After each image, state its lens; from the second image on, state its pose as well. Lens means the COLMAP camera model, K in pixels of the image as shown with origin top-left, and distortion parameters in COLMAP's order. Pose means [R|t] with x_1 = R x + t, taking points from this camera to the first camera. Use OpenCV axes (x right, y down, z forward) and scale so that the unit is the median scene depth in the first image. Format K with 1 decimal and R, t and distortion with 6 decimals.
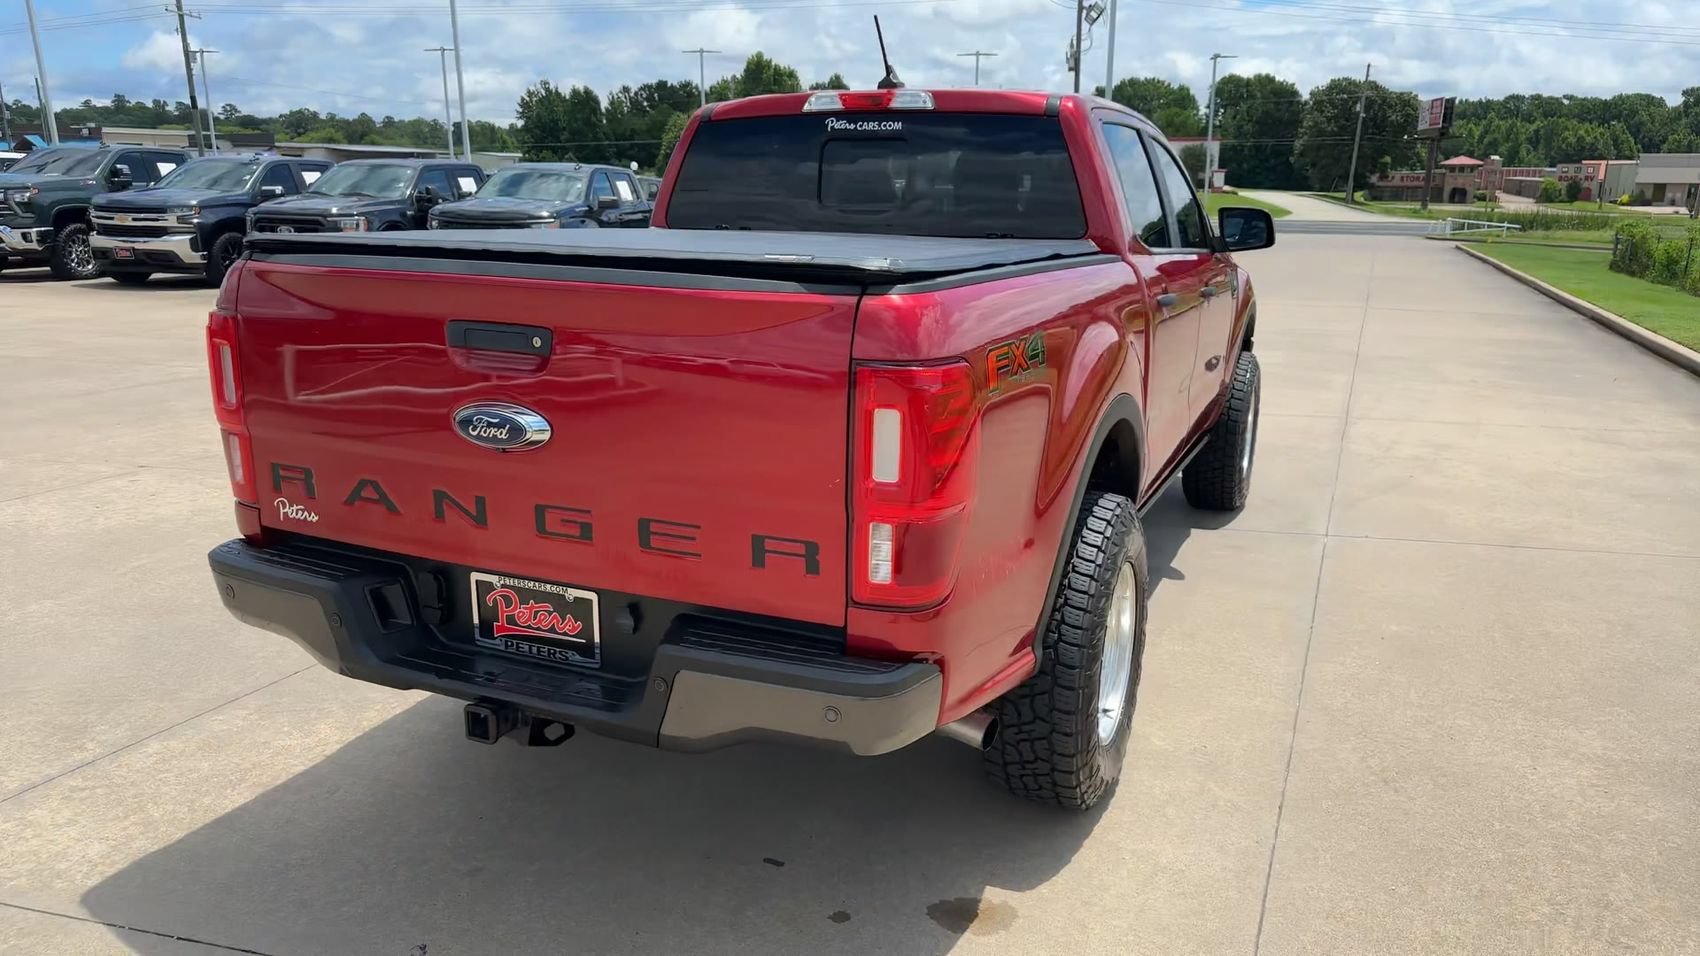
lens RADIAL K [[1144.6, 0, 862.2], [0, 1144.6, 481.0], [0, 0, 1]] dist [0.032207, -0.037469]
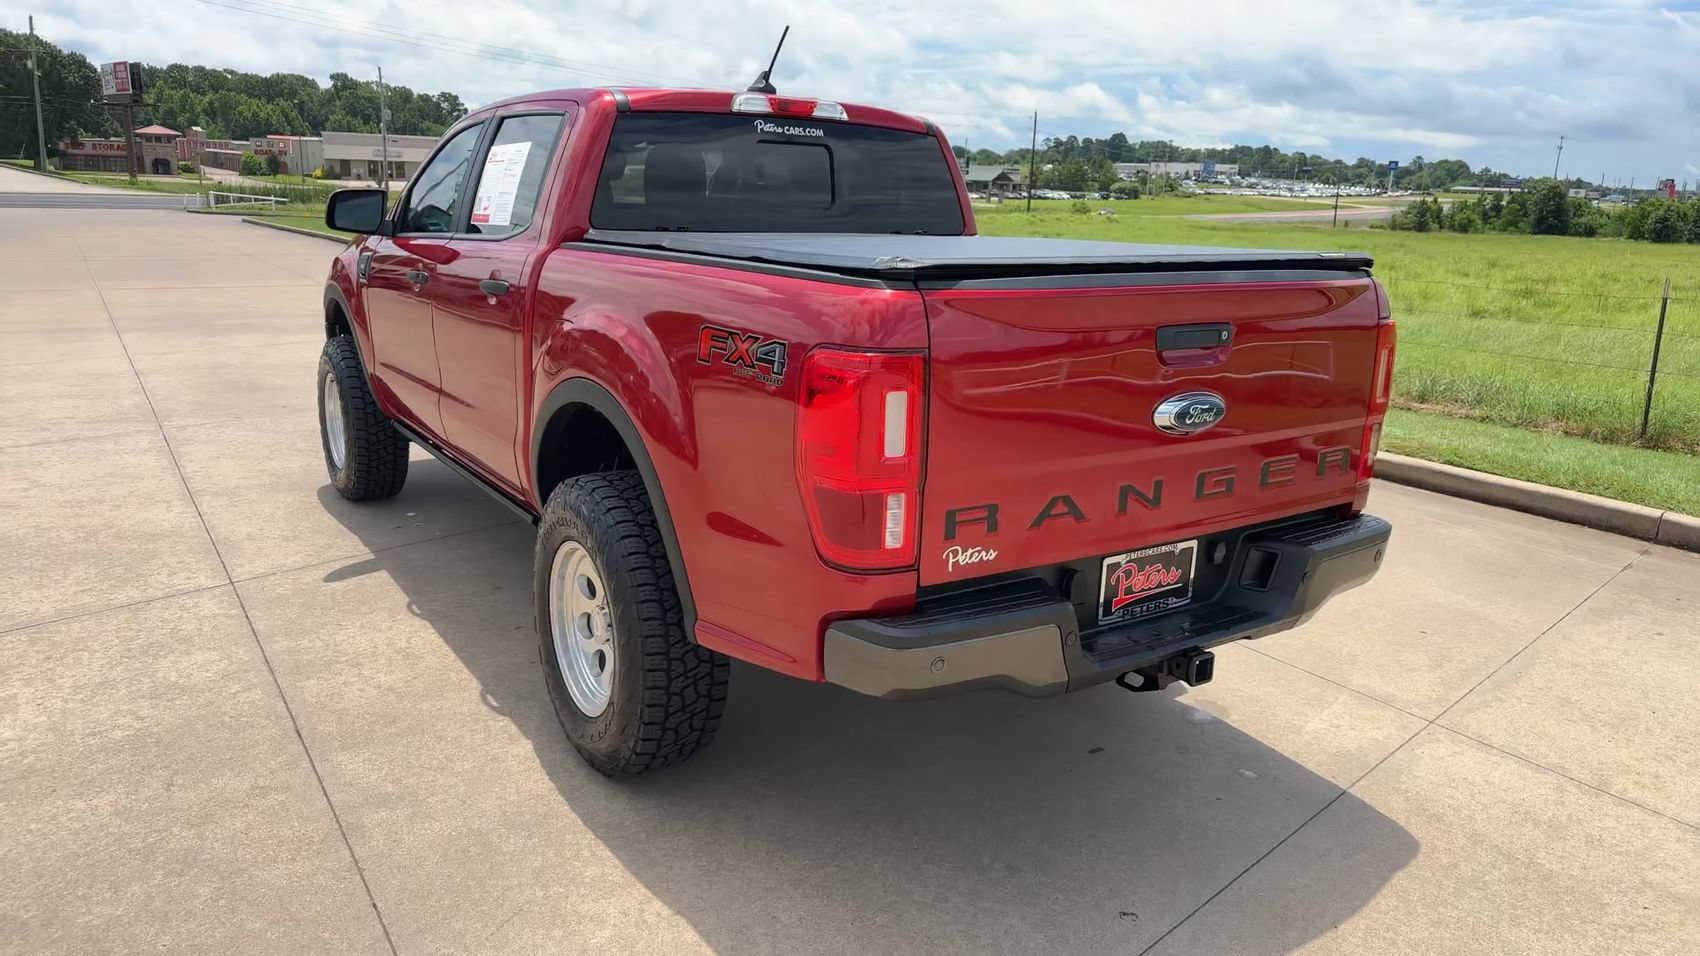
lens RADIAL K [[1144.6, 0, 845.7], [0, 1144.6, 481.5], [0, 0, 1]] dist [0.032207, -0.037469]
pose [[0.531332, -0.201741, 0.822792, -0.875855], [0.181886, 0.975748, 0.121789, -0.109883], [-0.827408, 0.084944, 0.555140, 0.386250]]
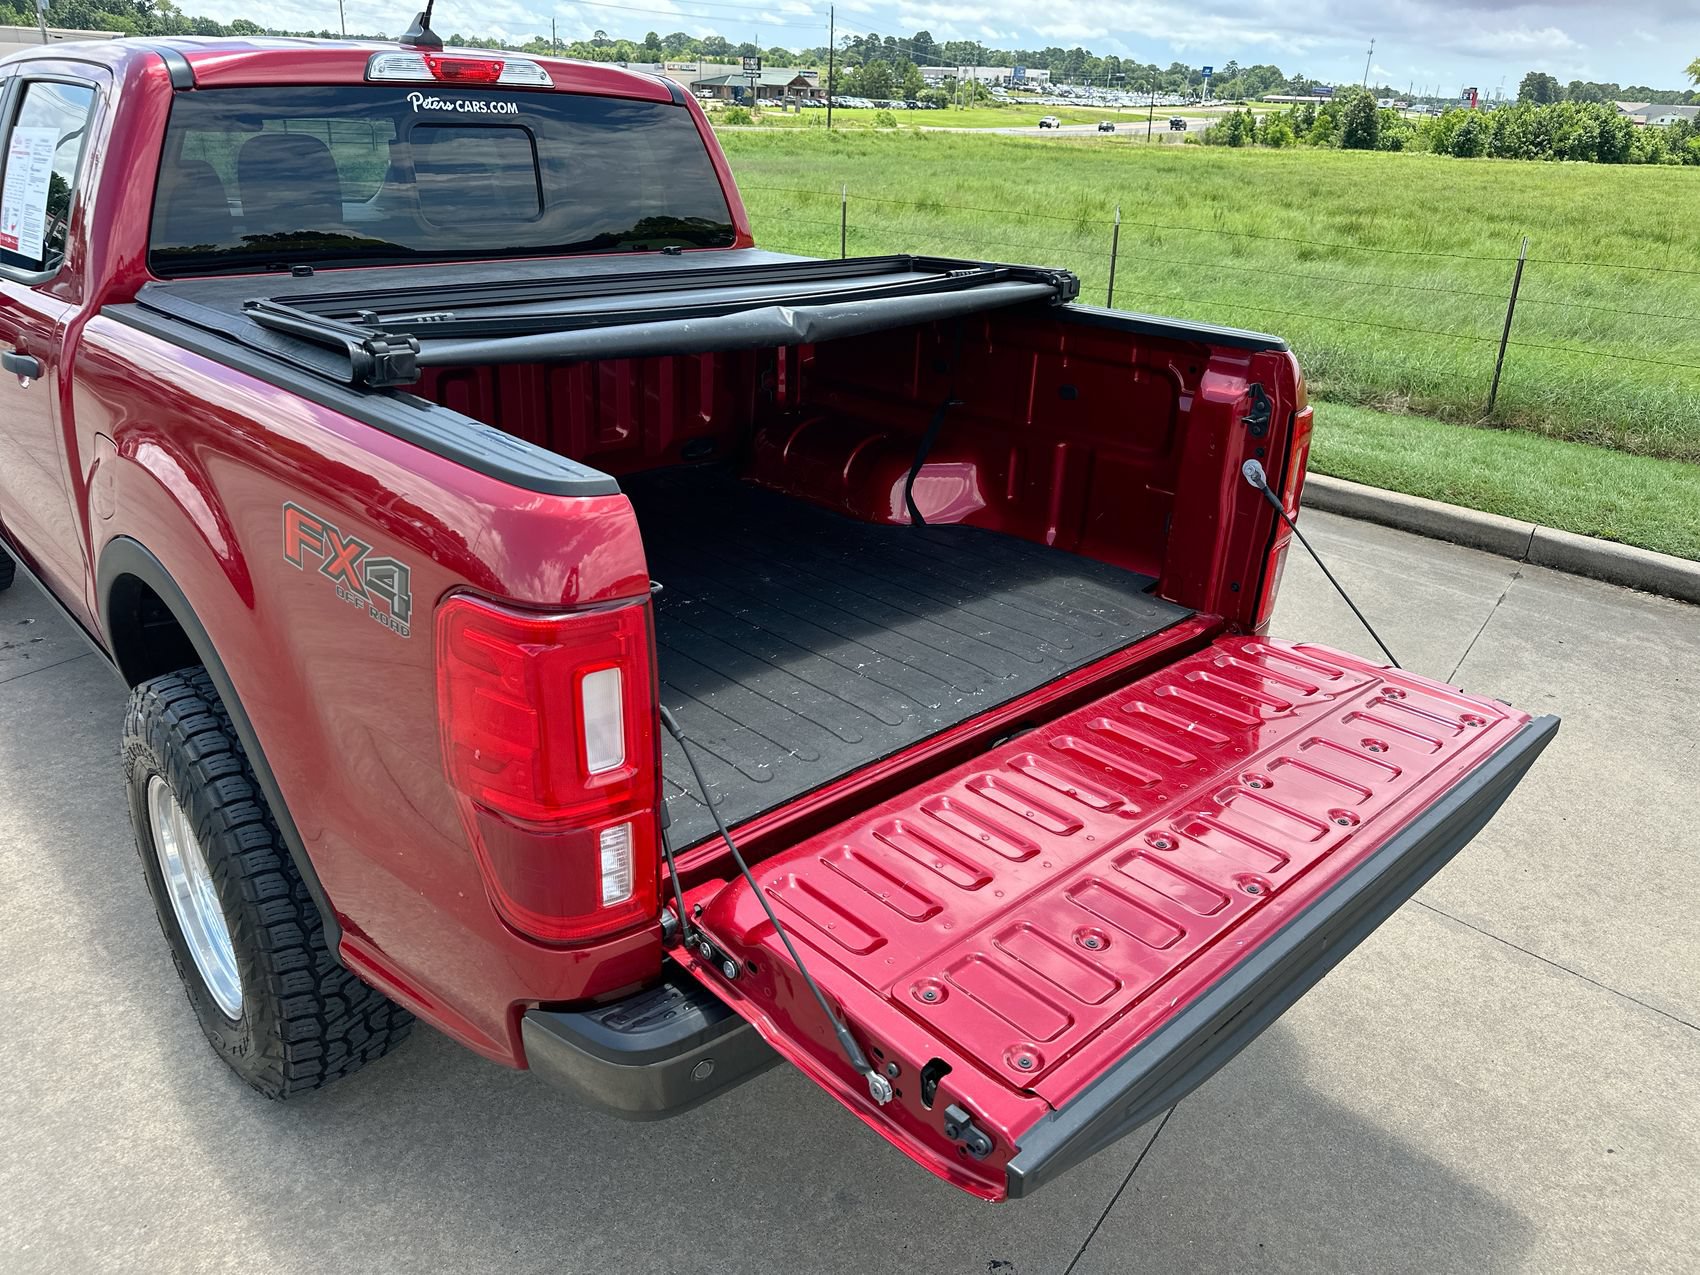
lens RADIAL K [[1207.2, 0, 850.5], [0, 1207.2, 640.1], [0, 0, 1]] dist [0.011048, -0.014688]
pose [[0.380192, -0.372832, 0.846434, -0.643487], [0.201208, 0.926578, 0.317756, -0.188303], [-0.902757, 0.049501, 0.427294, 0.468746]]
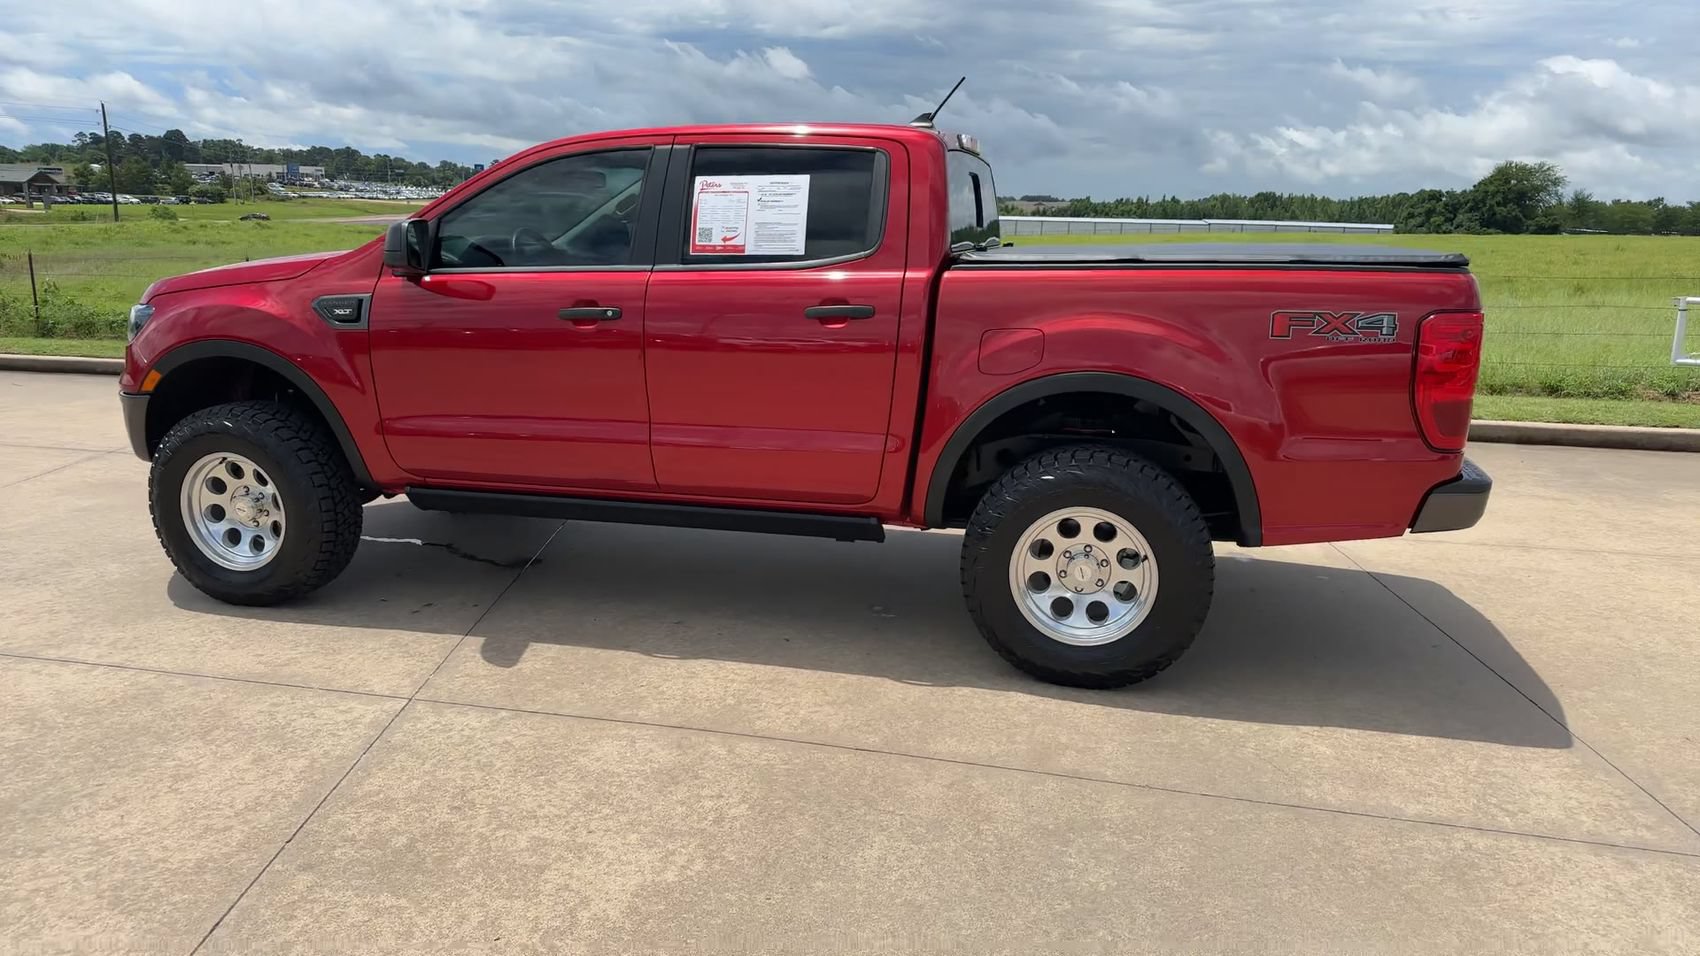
lens RADIAL K [[1144.6, 0, 845.1], [0, 1144.6, 481.2], [0, 0, 1]] dist [0.032207, -0.037469]
pose [[-0.177561, -0.235634, 0.955483, -1.234118], [0.226378, 0.935094, 0.272675, -0.347384], [-0.957719, 0.264717, -0.112694, 1.332089]]
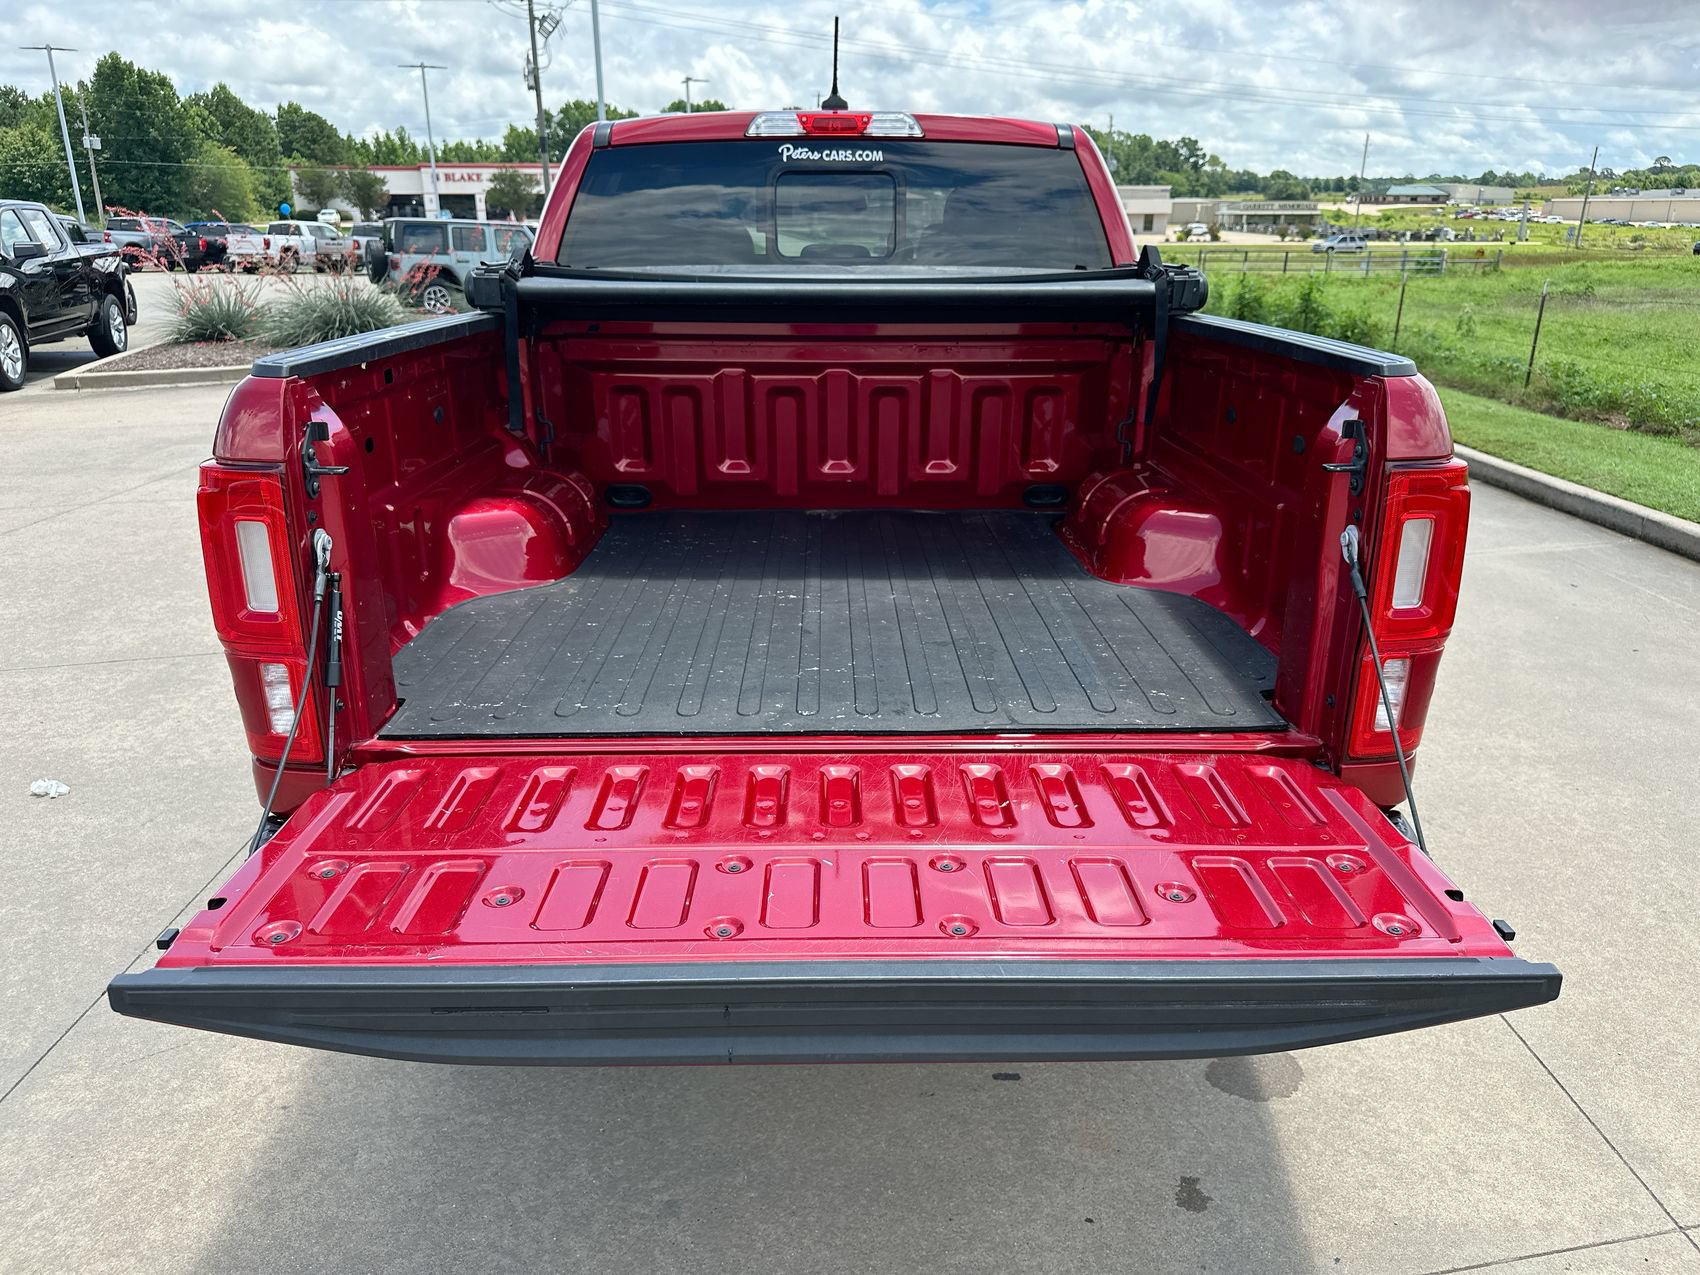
lens RADIAL K [[1207.2, 0, 845.4], [0, 1207.2, 626.8], [0, 0, 1]] dist [0.011048, -0.014688]
pose [[0.905965, -0.142460, 0.398664, -0.361795], [0.112686, 0.988857, 0.097283, -0.062890], [-0.408080, -0.043211, 0.911923, 0.204516]]
